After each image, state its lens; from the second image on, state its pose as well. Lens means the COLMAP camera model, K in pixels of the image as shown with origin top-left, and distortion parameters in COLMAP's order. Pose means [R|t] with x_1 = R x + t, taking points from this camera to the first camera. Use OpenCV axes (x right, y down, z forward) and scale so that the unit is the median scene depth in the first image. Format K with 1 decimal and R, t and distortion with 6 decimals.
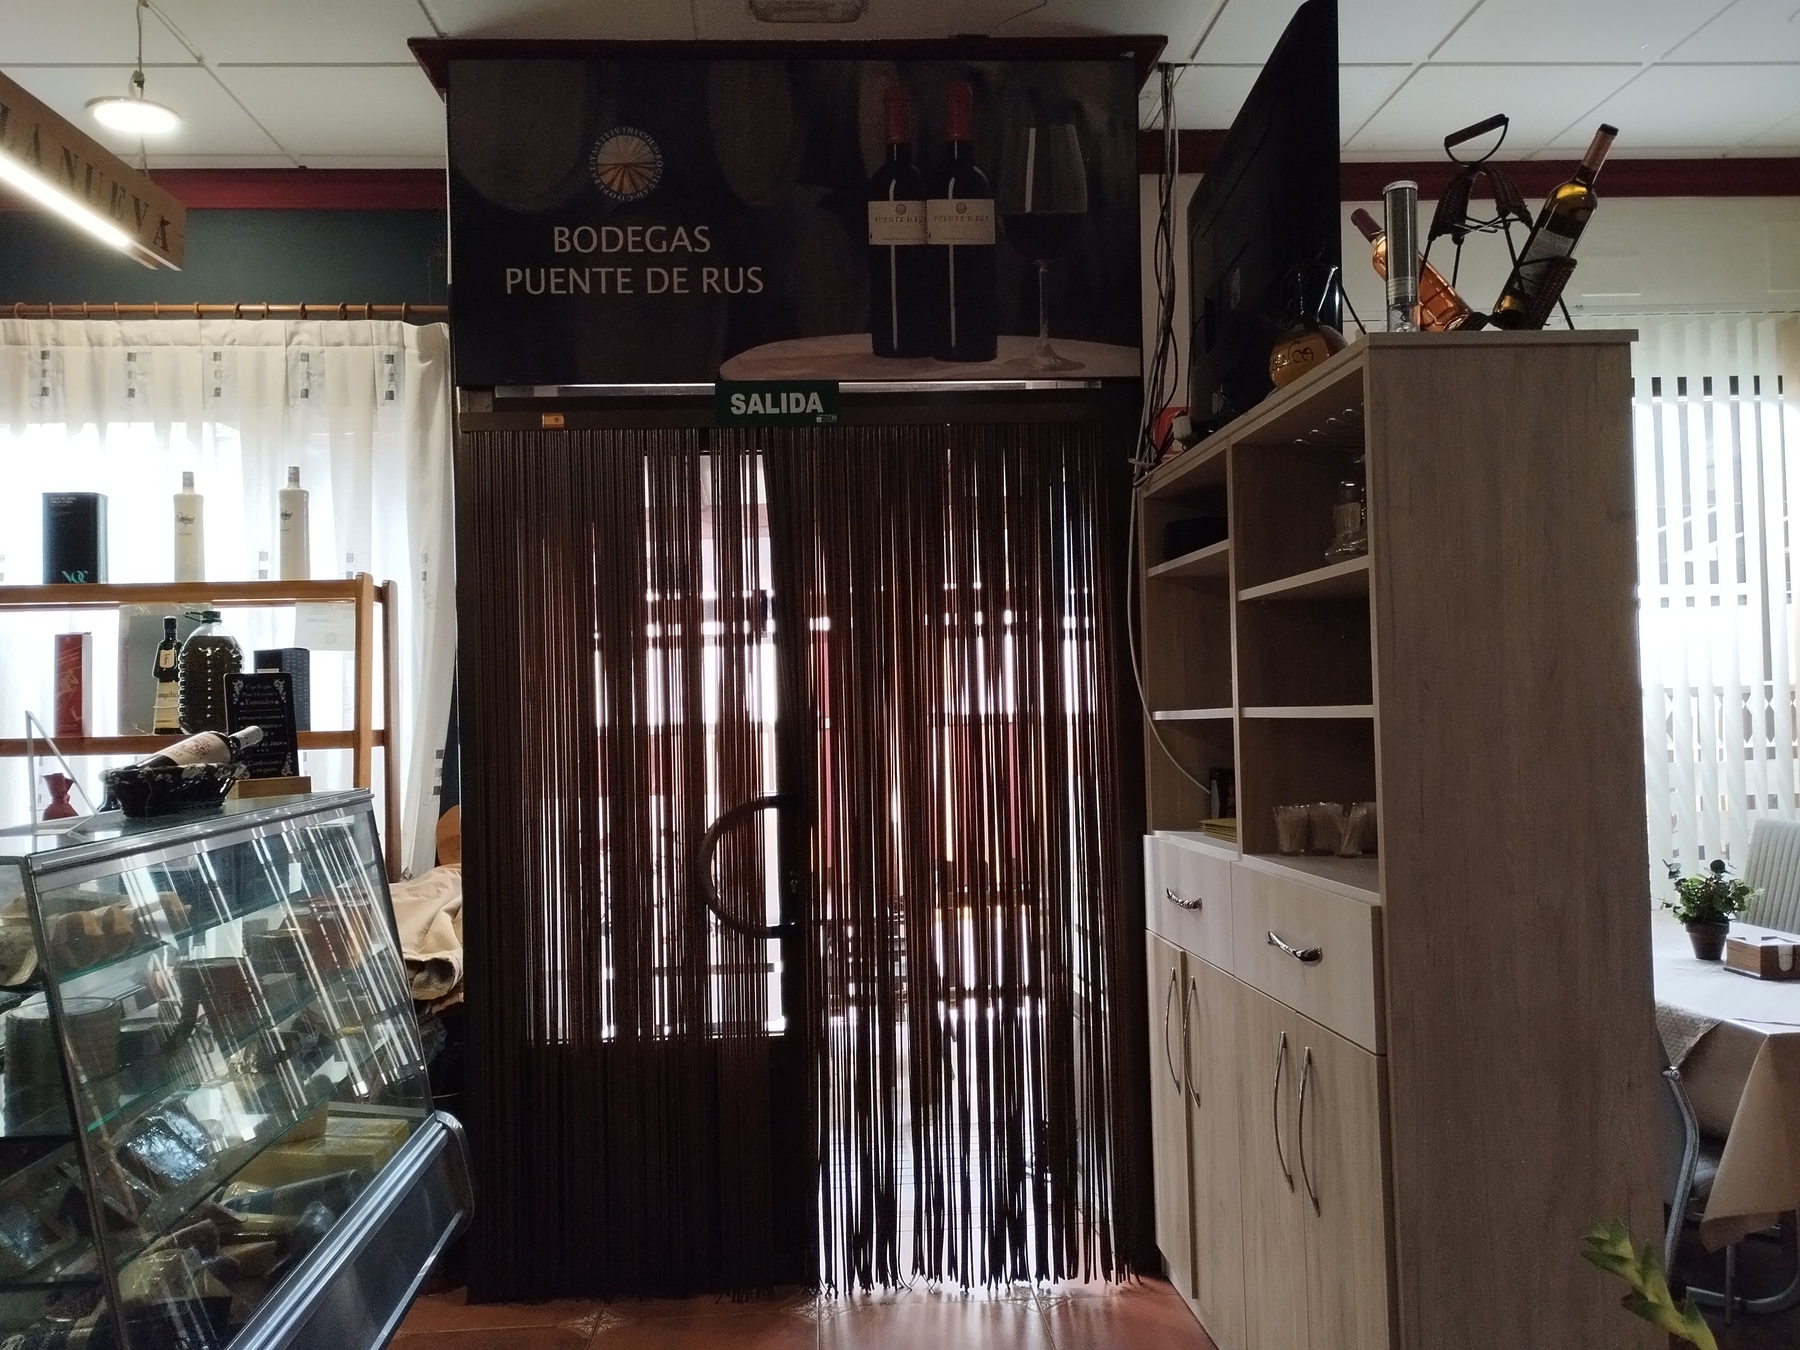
lens RADIAL K [[1531.0, 0, 897.4], [0, 1531.0, 673.1], [0, 0, 1]] dist [0.036827, -0.018367]
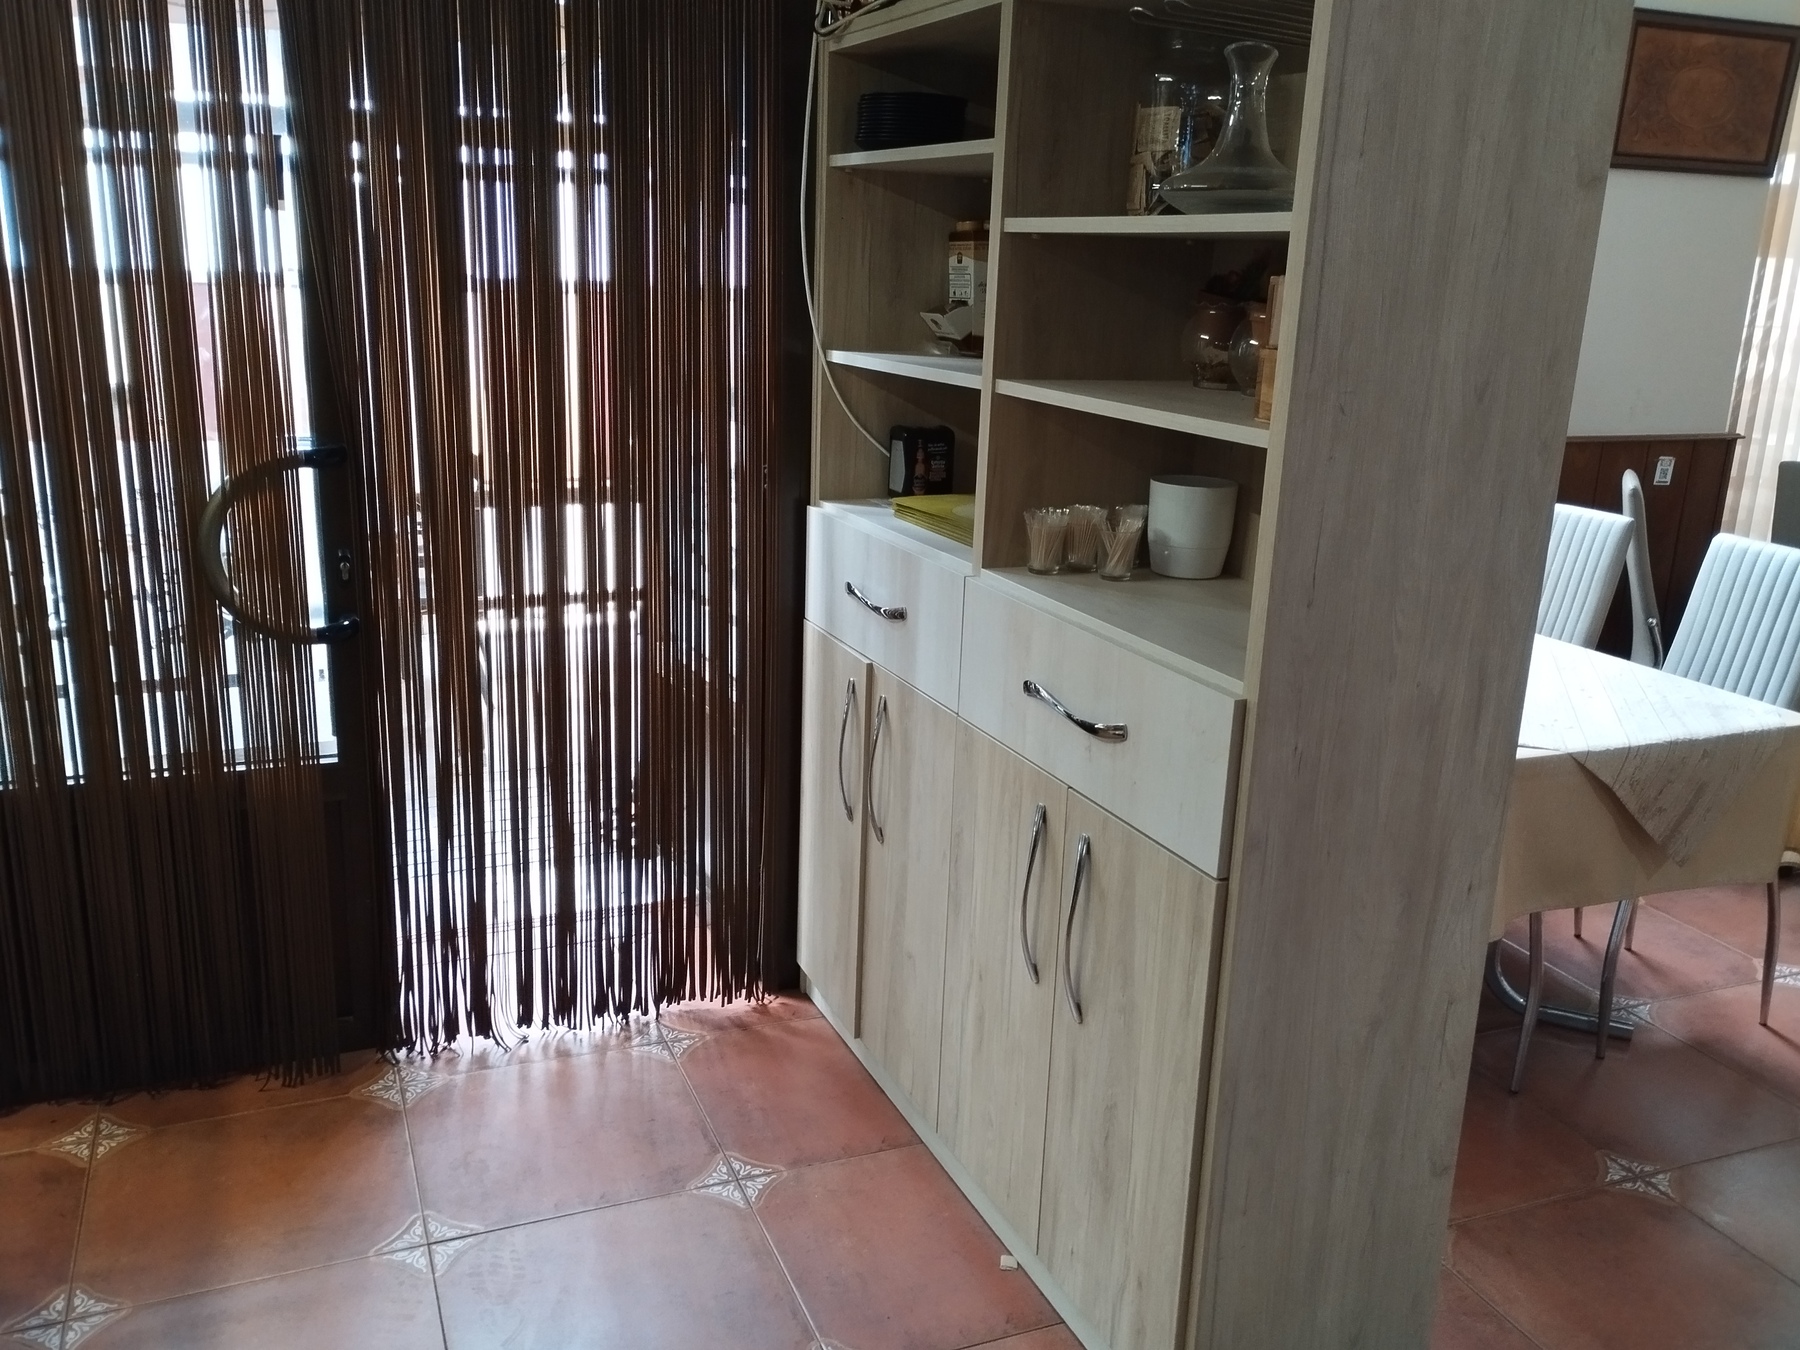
lens RADIAL K [[1531.0, 0, 901.0], [0, 1531.0, 677.2], [0, 0, 1]] dist [0.036827, -0.018367]
pose [[0.943969, -0.030725, 0.328602, -0.061364], [-0.067541, 0.956601, 0.283466, -0.040255], [-0.323050, -0.289777, 0.900926, 0.242215]]
